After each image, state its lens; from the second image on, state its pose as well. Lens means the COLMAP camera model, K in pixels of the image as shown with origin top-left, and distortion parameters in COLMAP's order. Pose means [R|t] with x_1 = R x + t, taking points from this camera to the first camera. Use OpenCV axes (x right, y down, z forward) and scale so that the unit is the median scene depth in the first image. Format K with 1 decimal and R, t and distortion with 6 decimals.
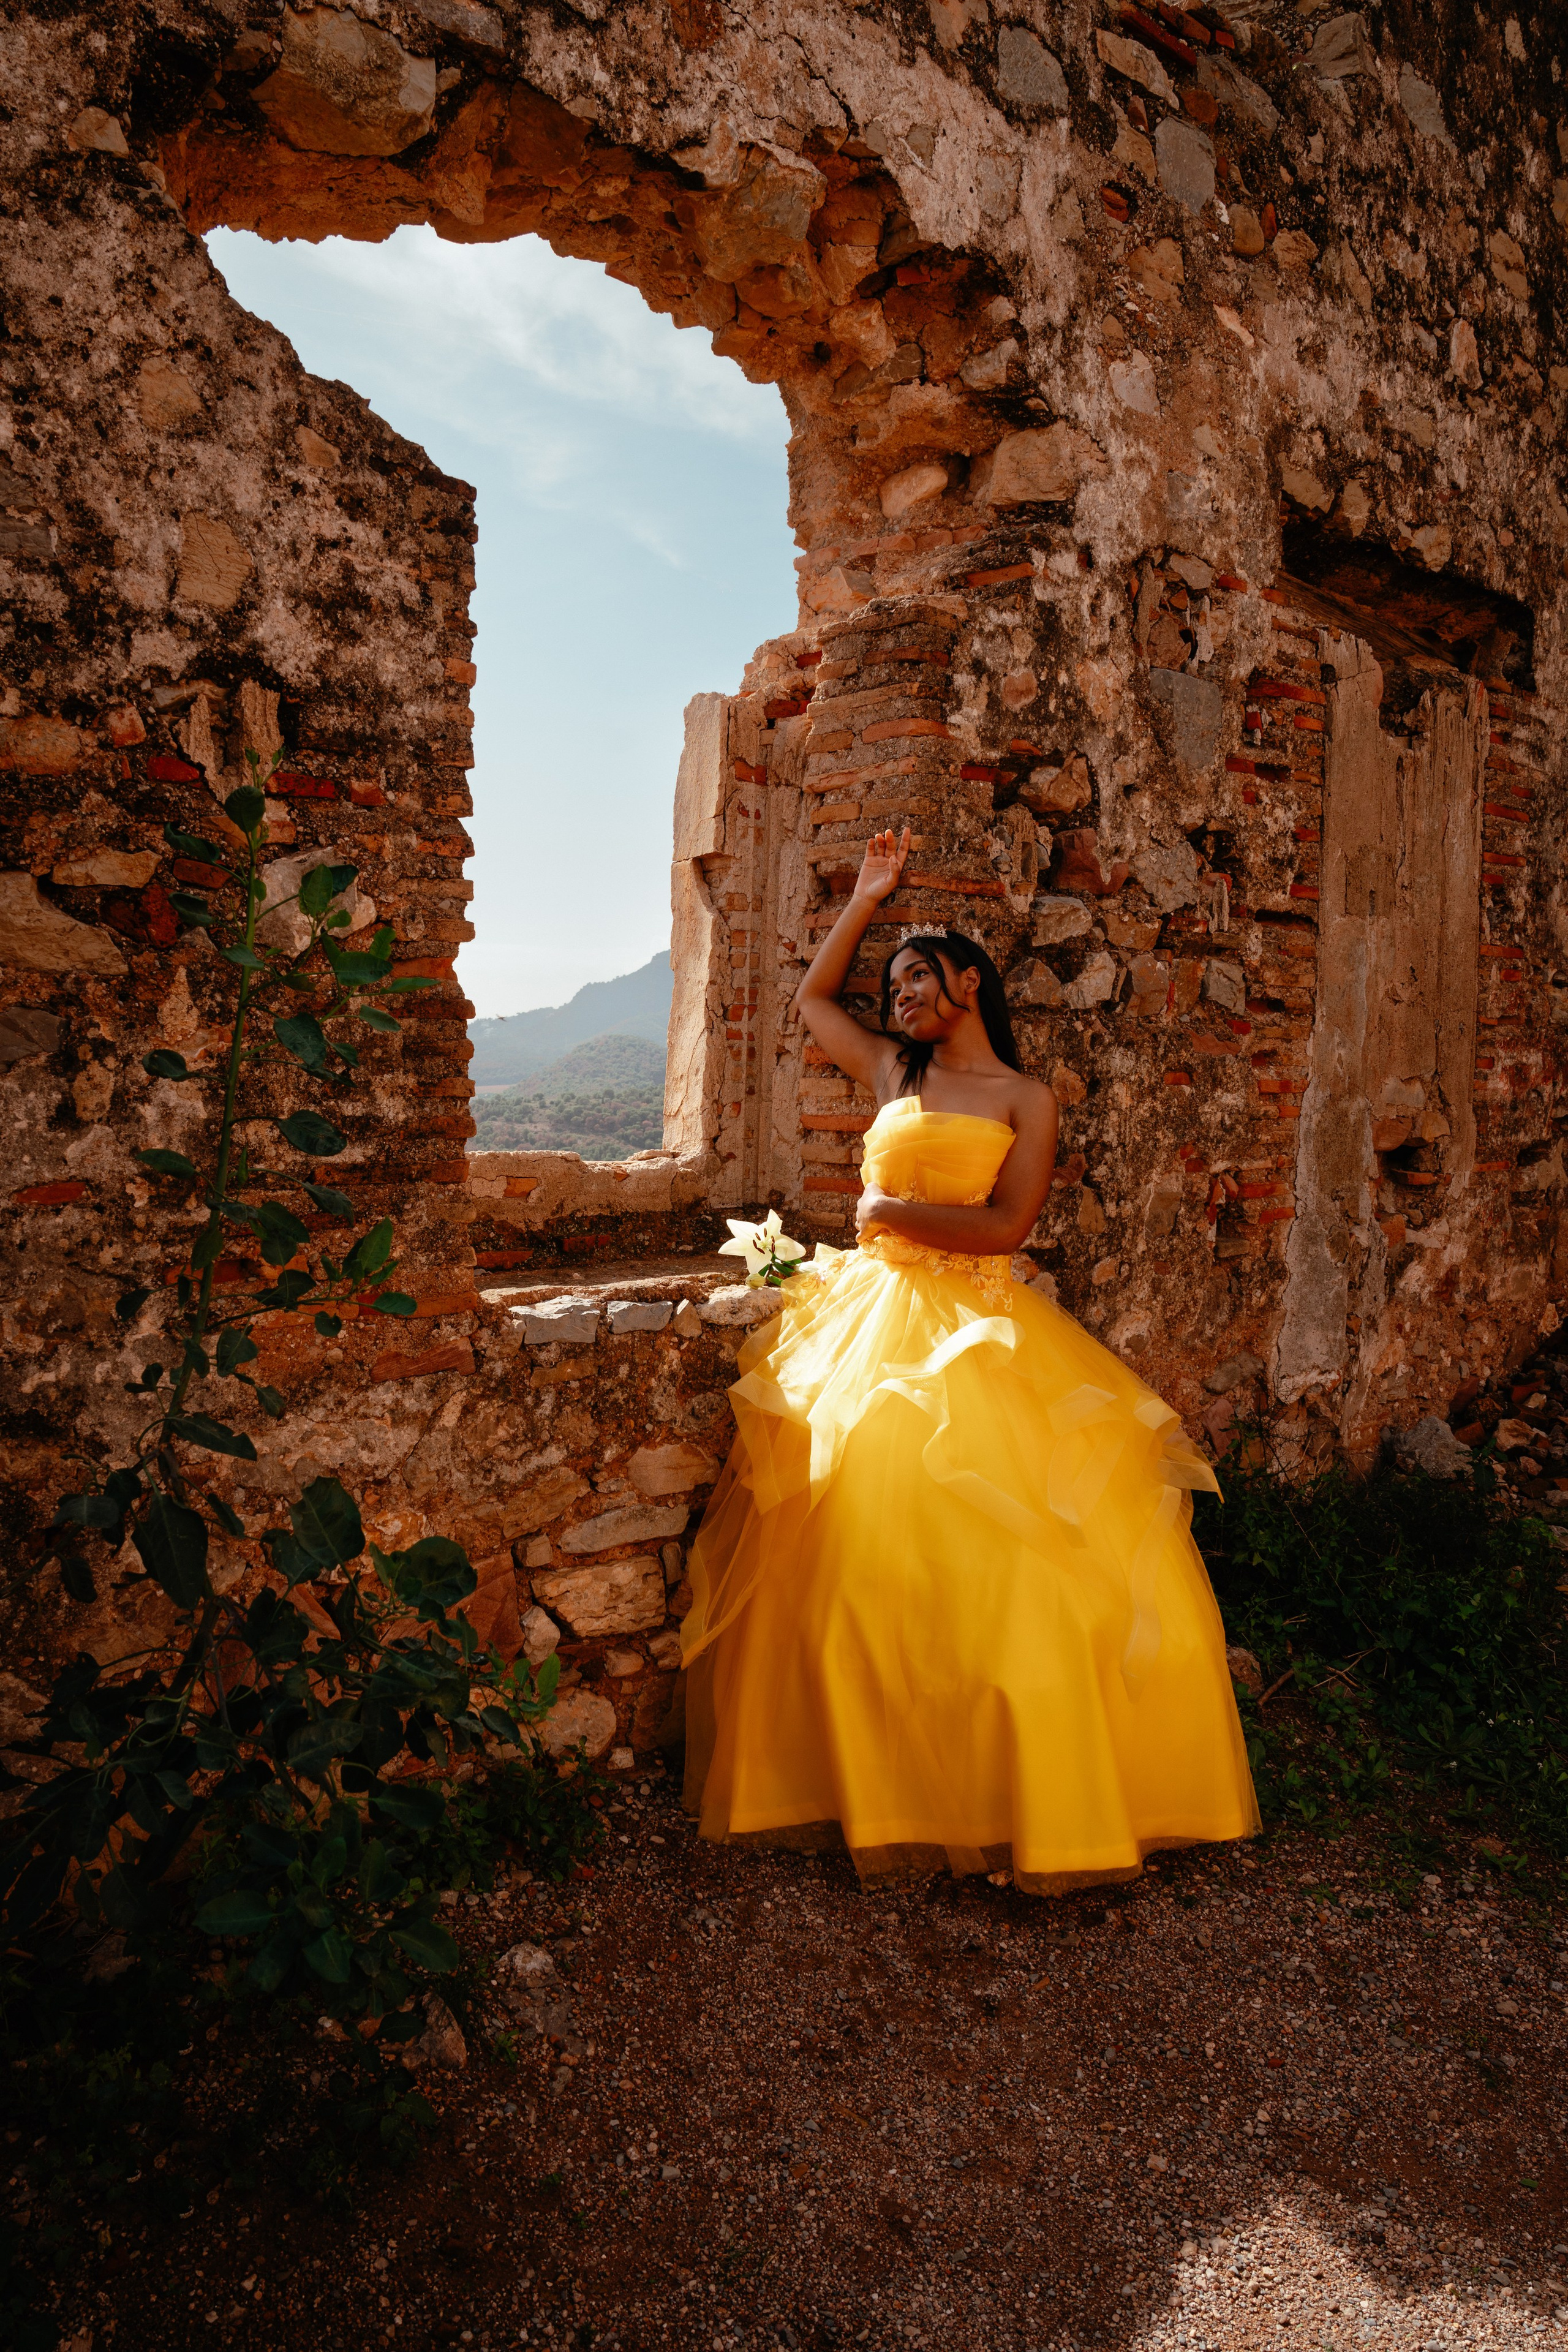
lens RADIAL K [[1658.6, 0, 791.8], [0, 1658.6, 1192.5], [0, 0, 1]] dist [-0.105100, 0.063439]
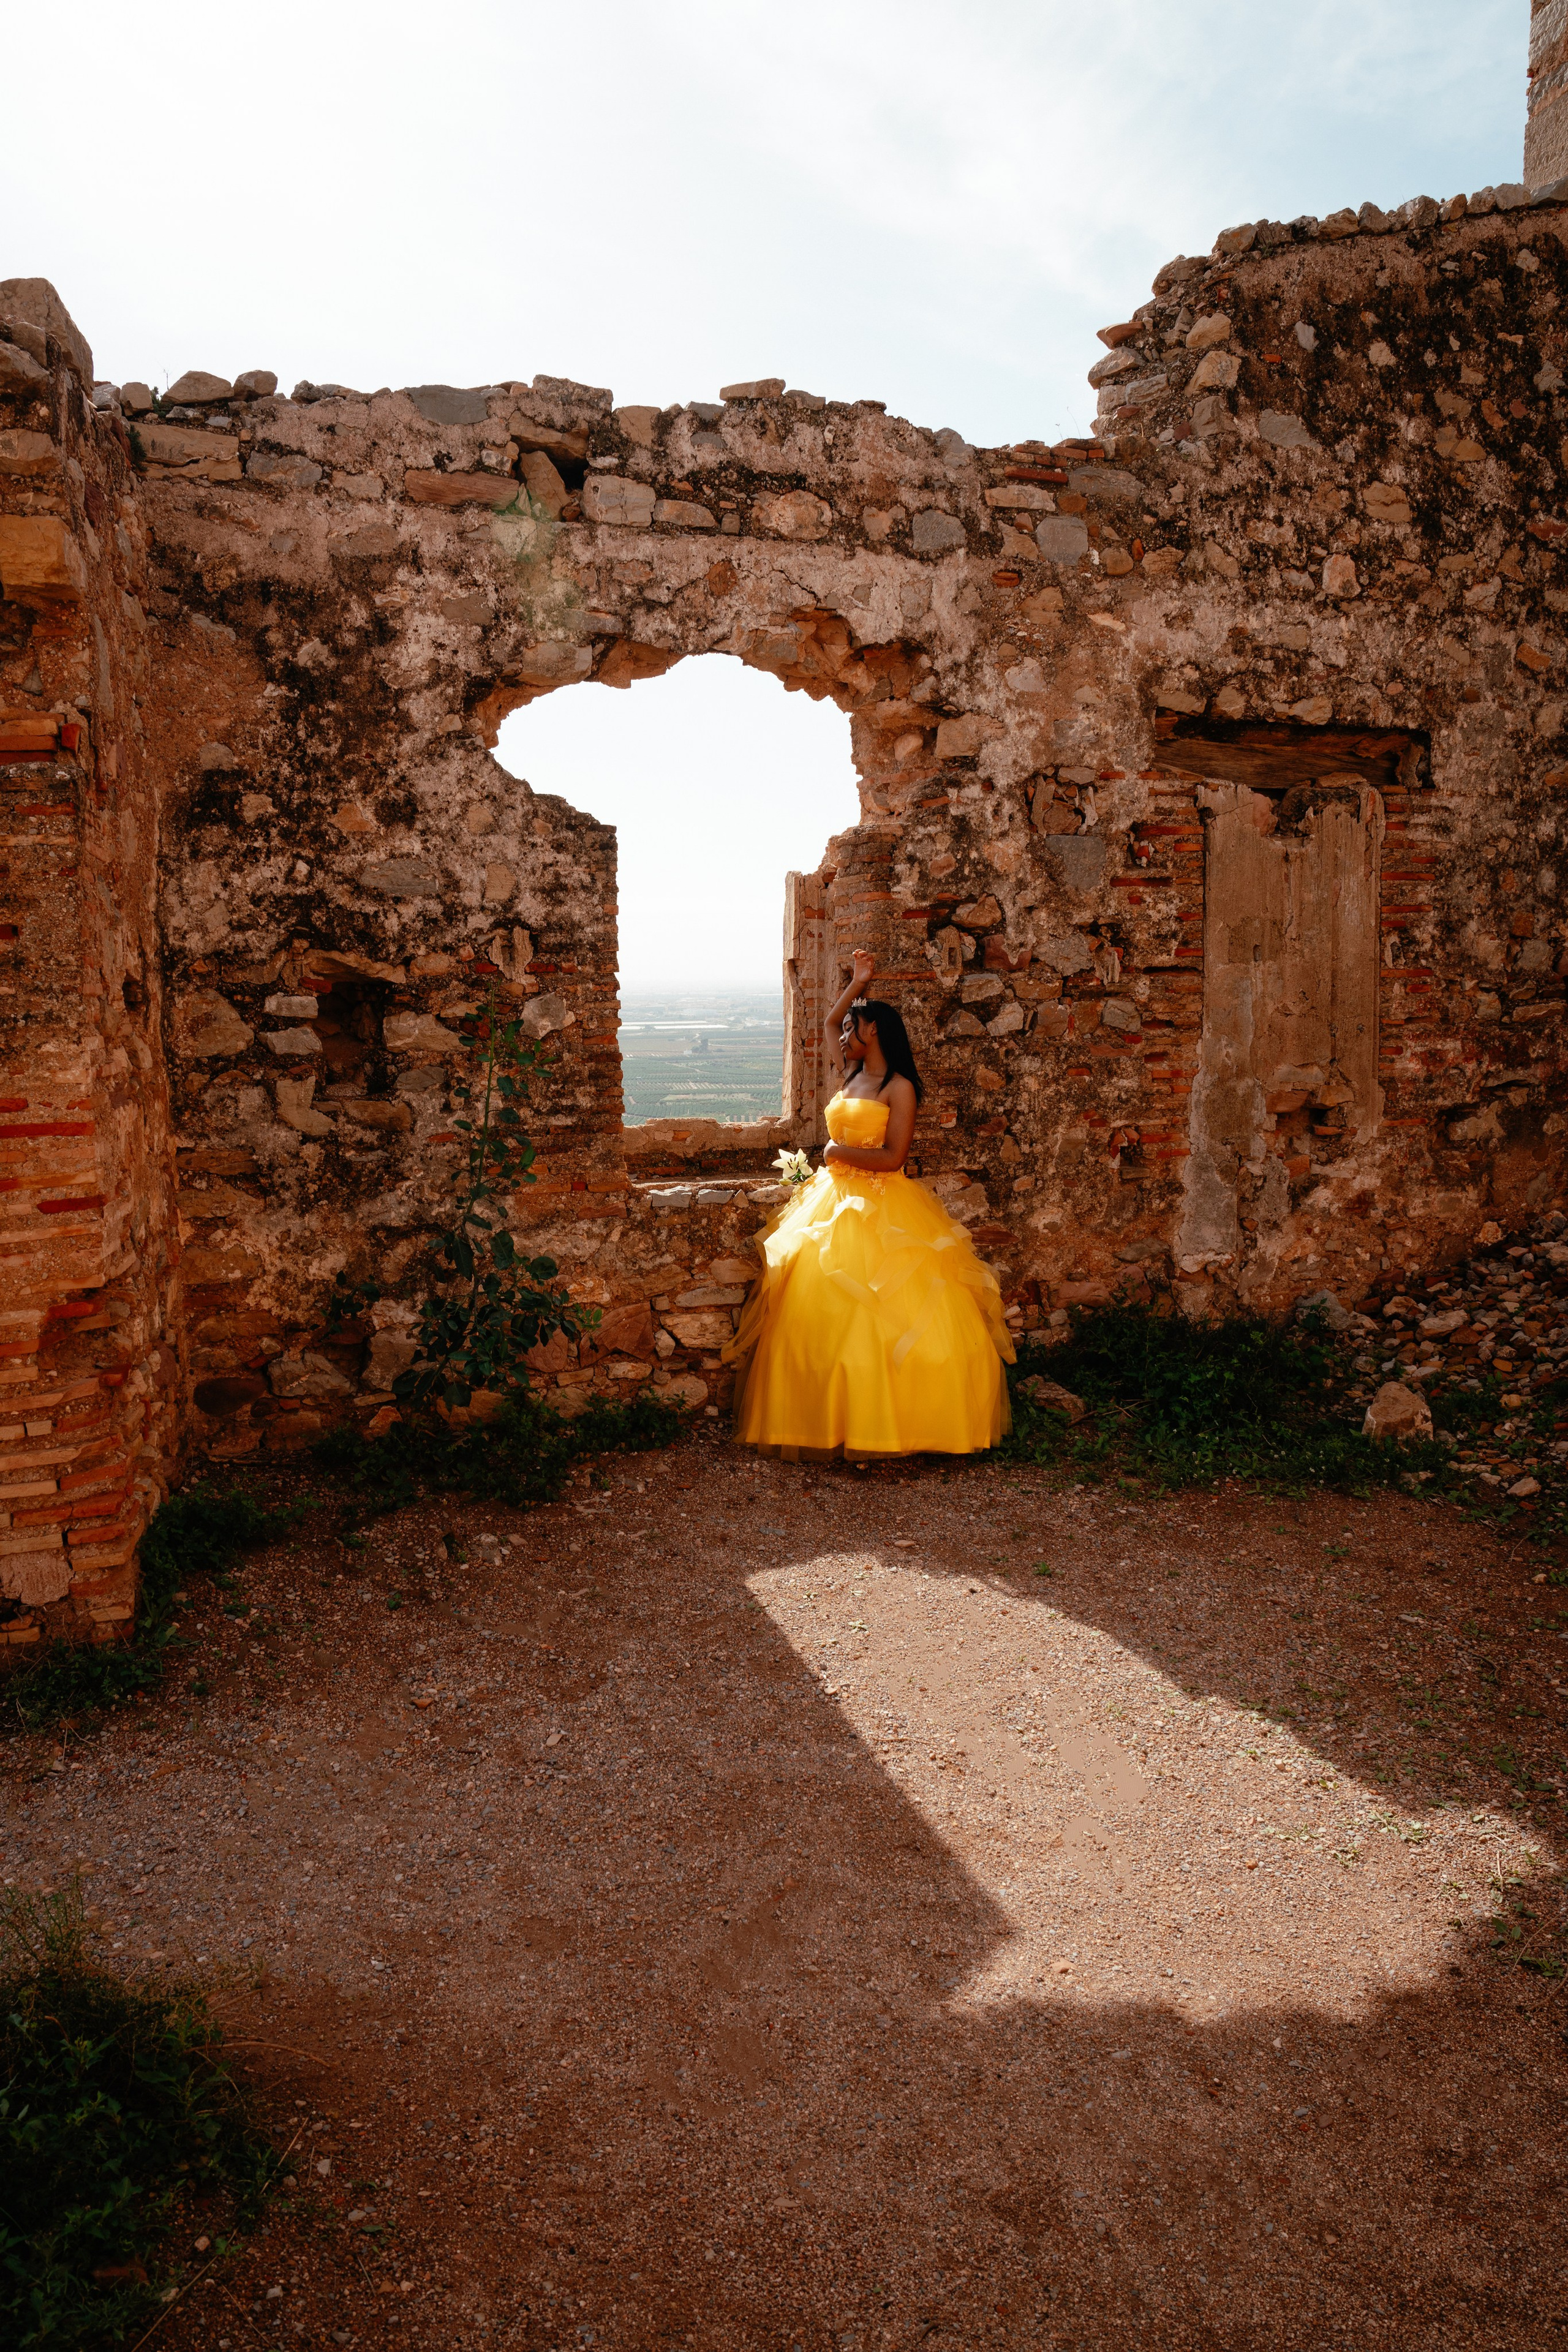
lens RADIAL K [[1697.0, 0, 792.0], [0, 1697.0, 1187.8], [0, 0, 1]] dist [-0.078518, 0.006765]
pose [[0.948412, 0.008484, -0.316926, 0.587917], [-0.000791, 0.999702, 0.024397, 0.009361], [0.317039, -0.022888, 0.948136, -0.871479]]
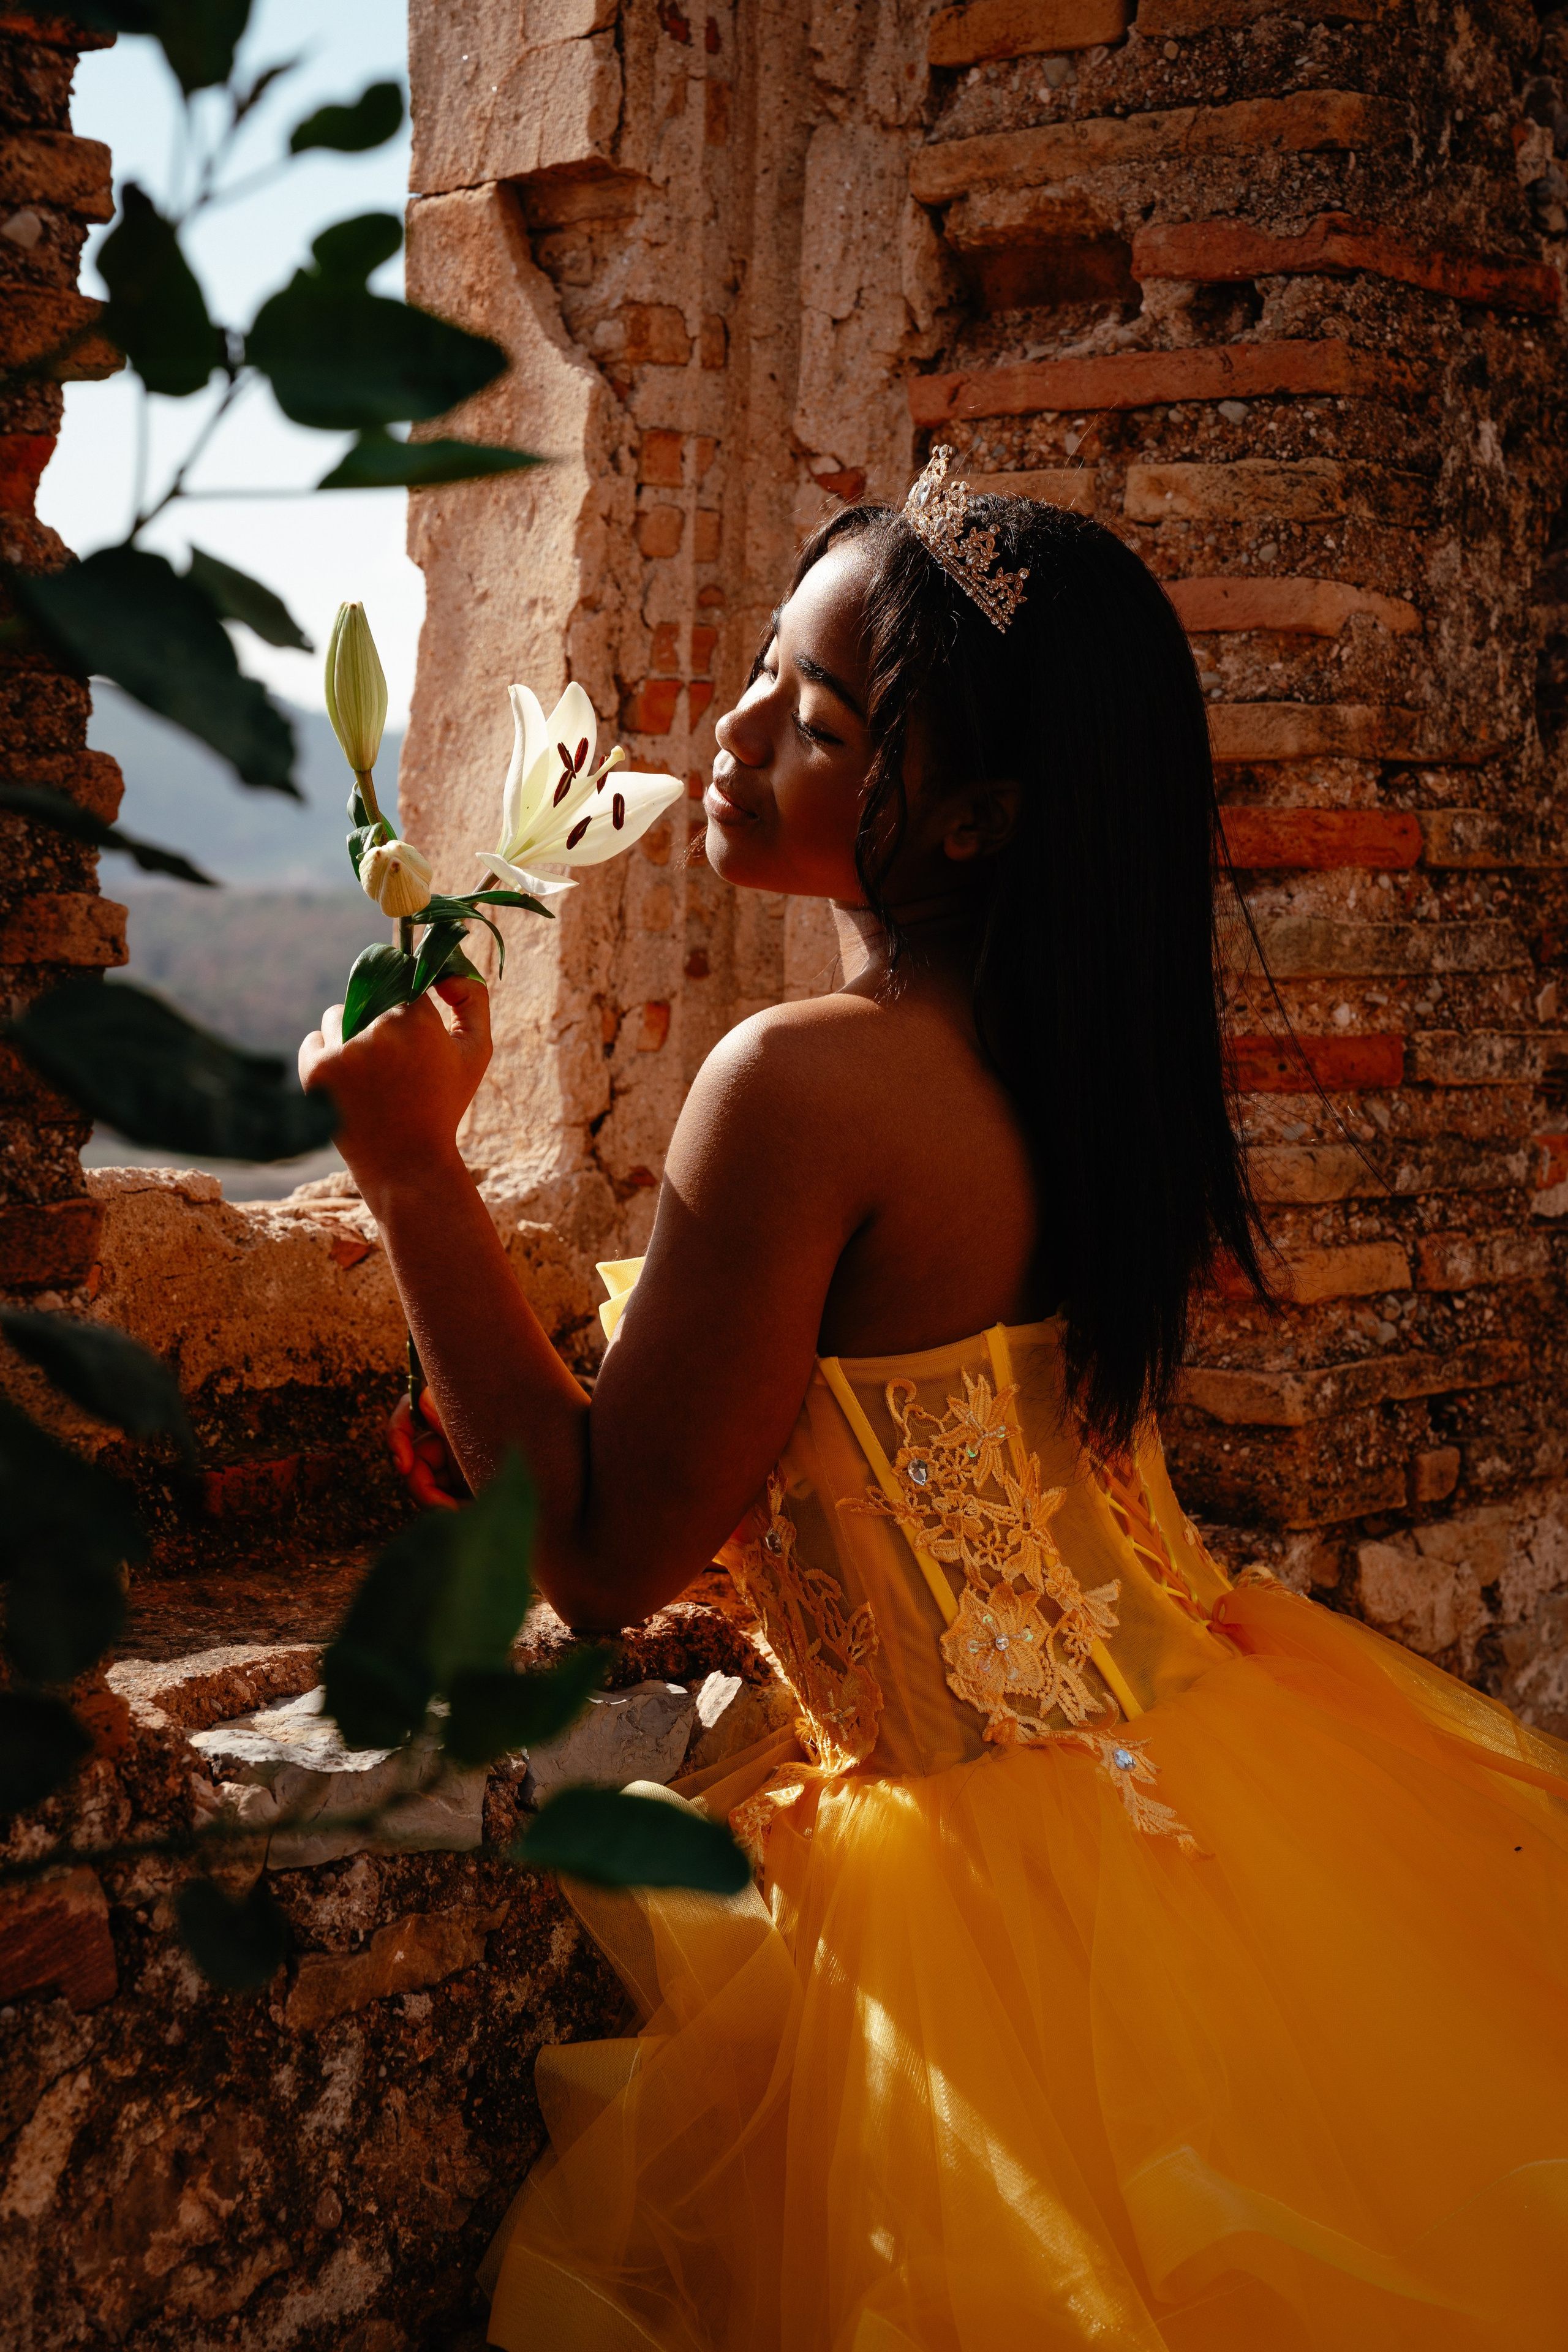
lens RADIAL K [[4452.3, 0, 785.4], [0, 4452.3, 1187.1], [0, 0, 1]] dist [0.291422, 0.000000]
pose [[0.983950, -0.017309, 0.177603, -0.166924], [0.021138, 0.999583, -0.019688, -0.003885], [-0.177188, 0.023126, 0.983905, 0.202159]]
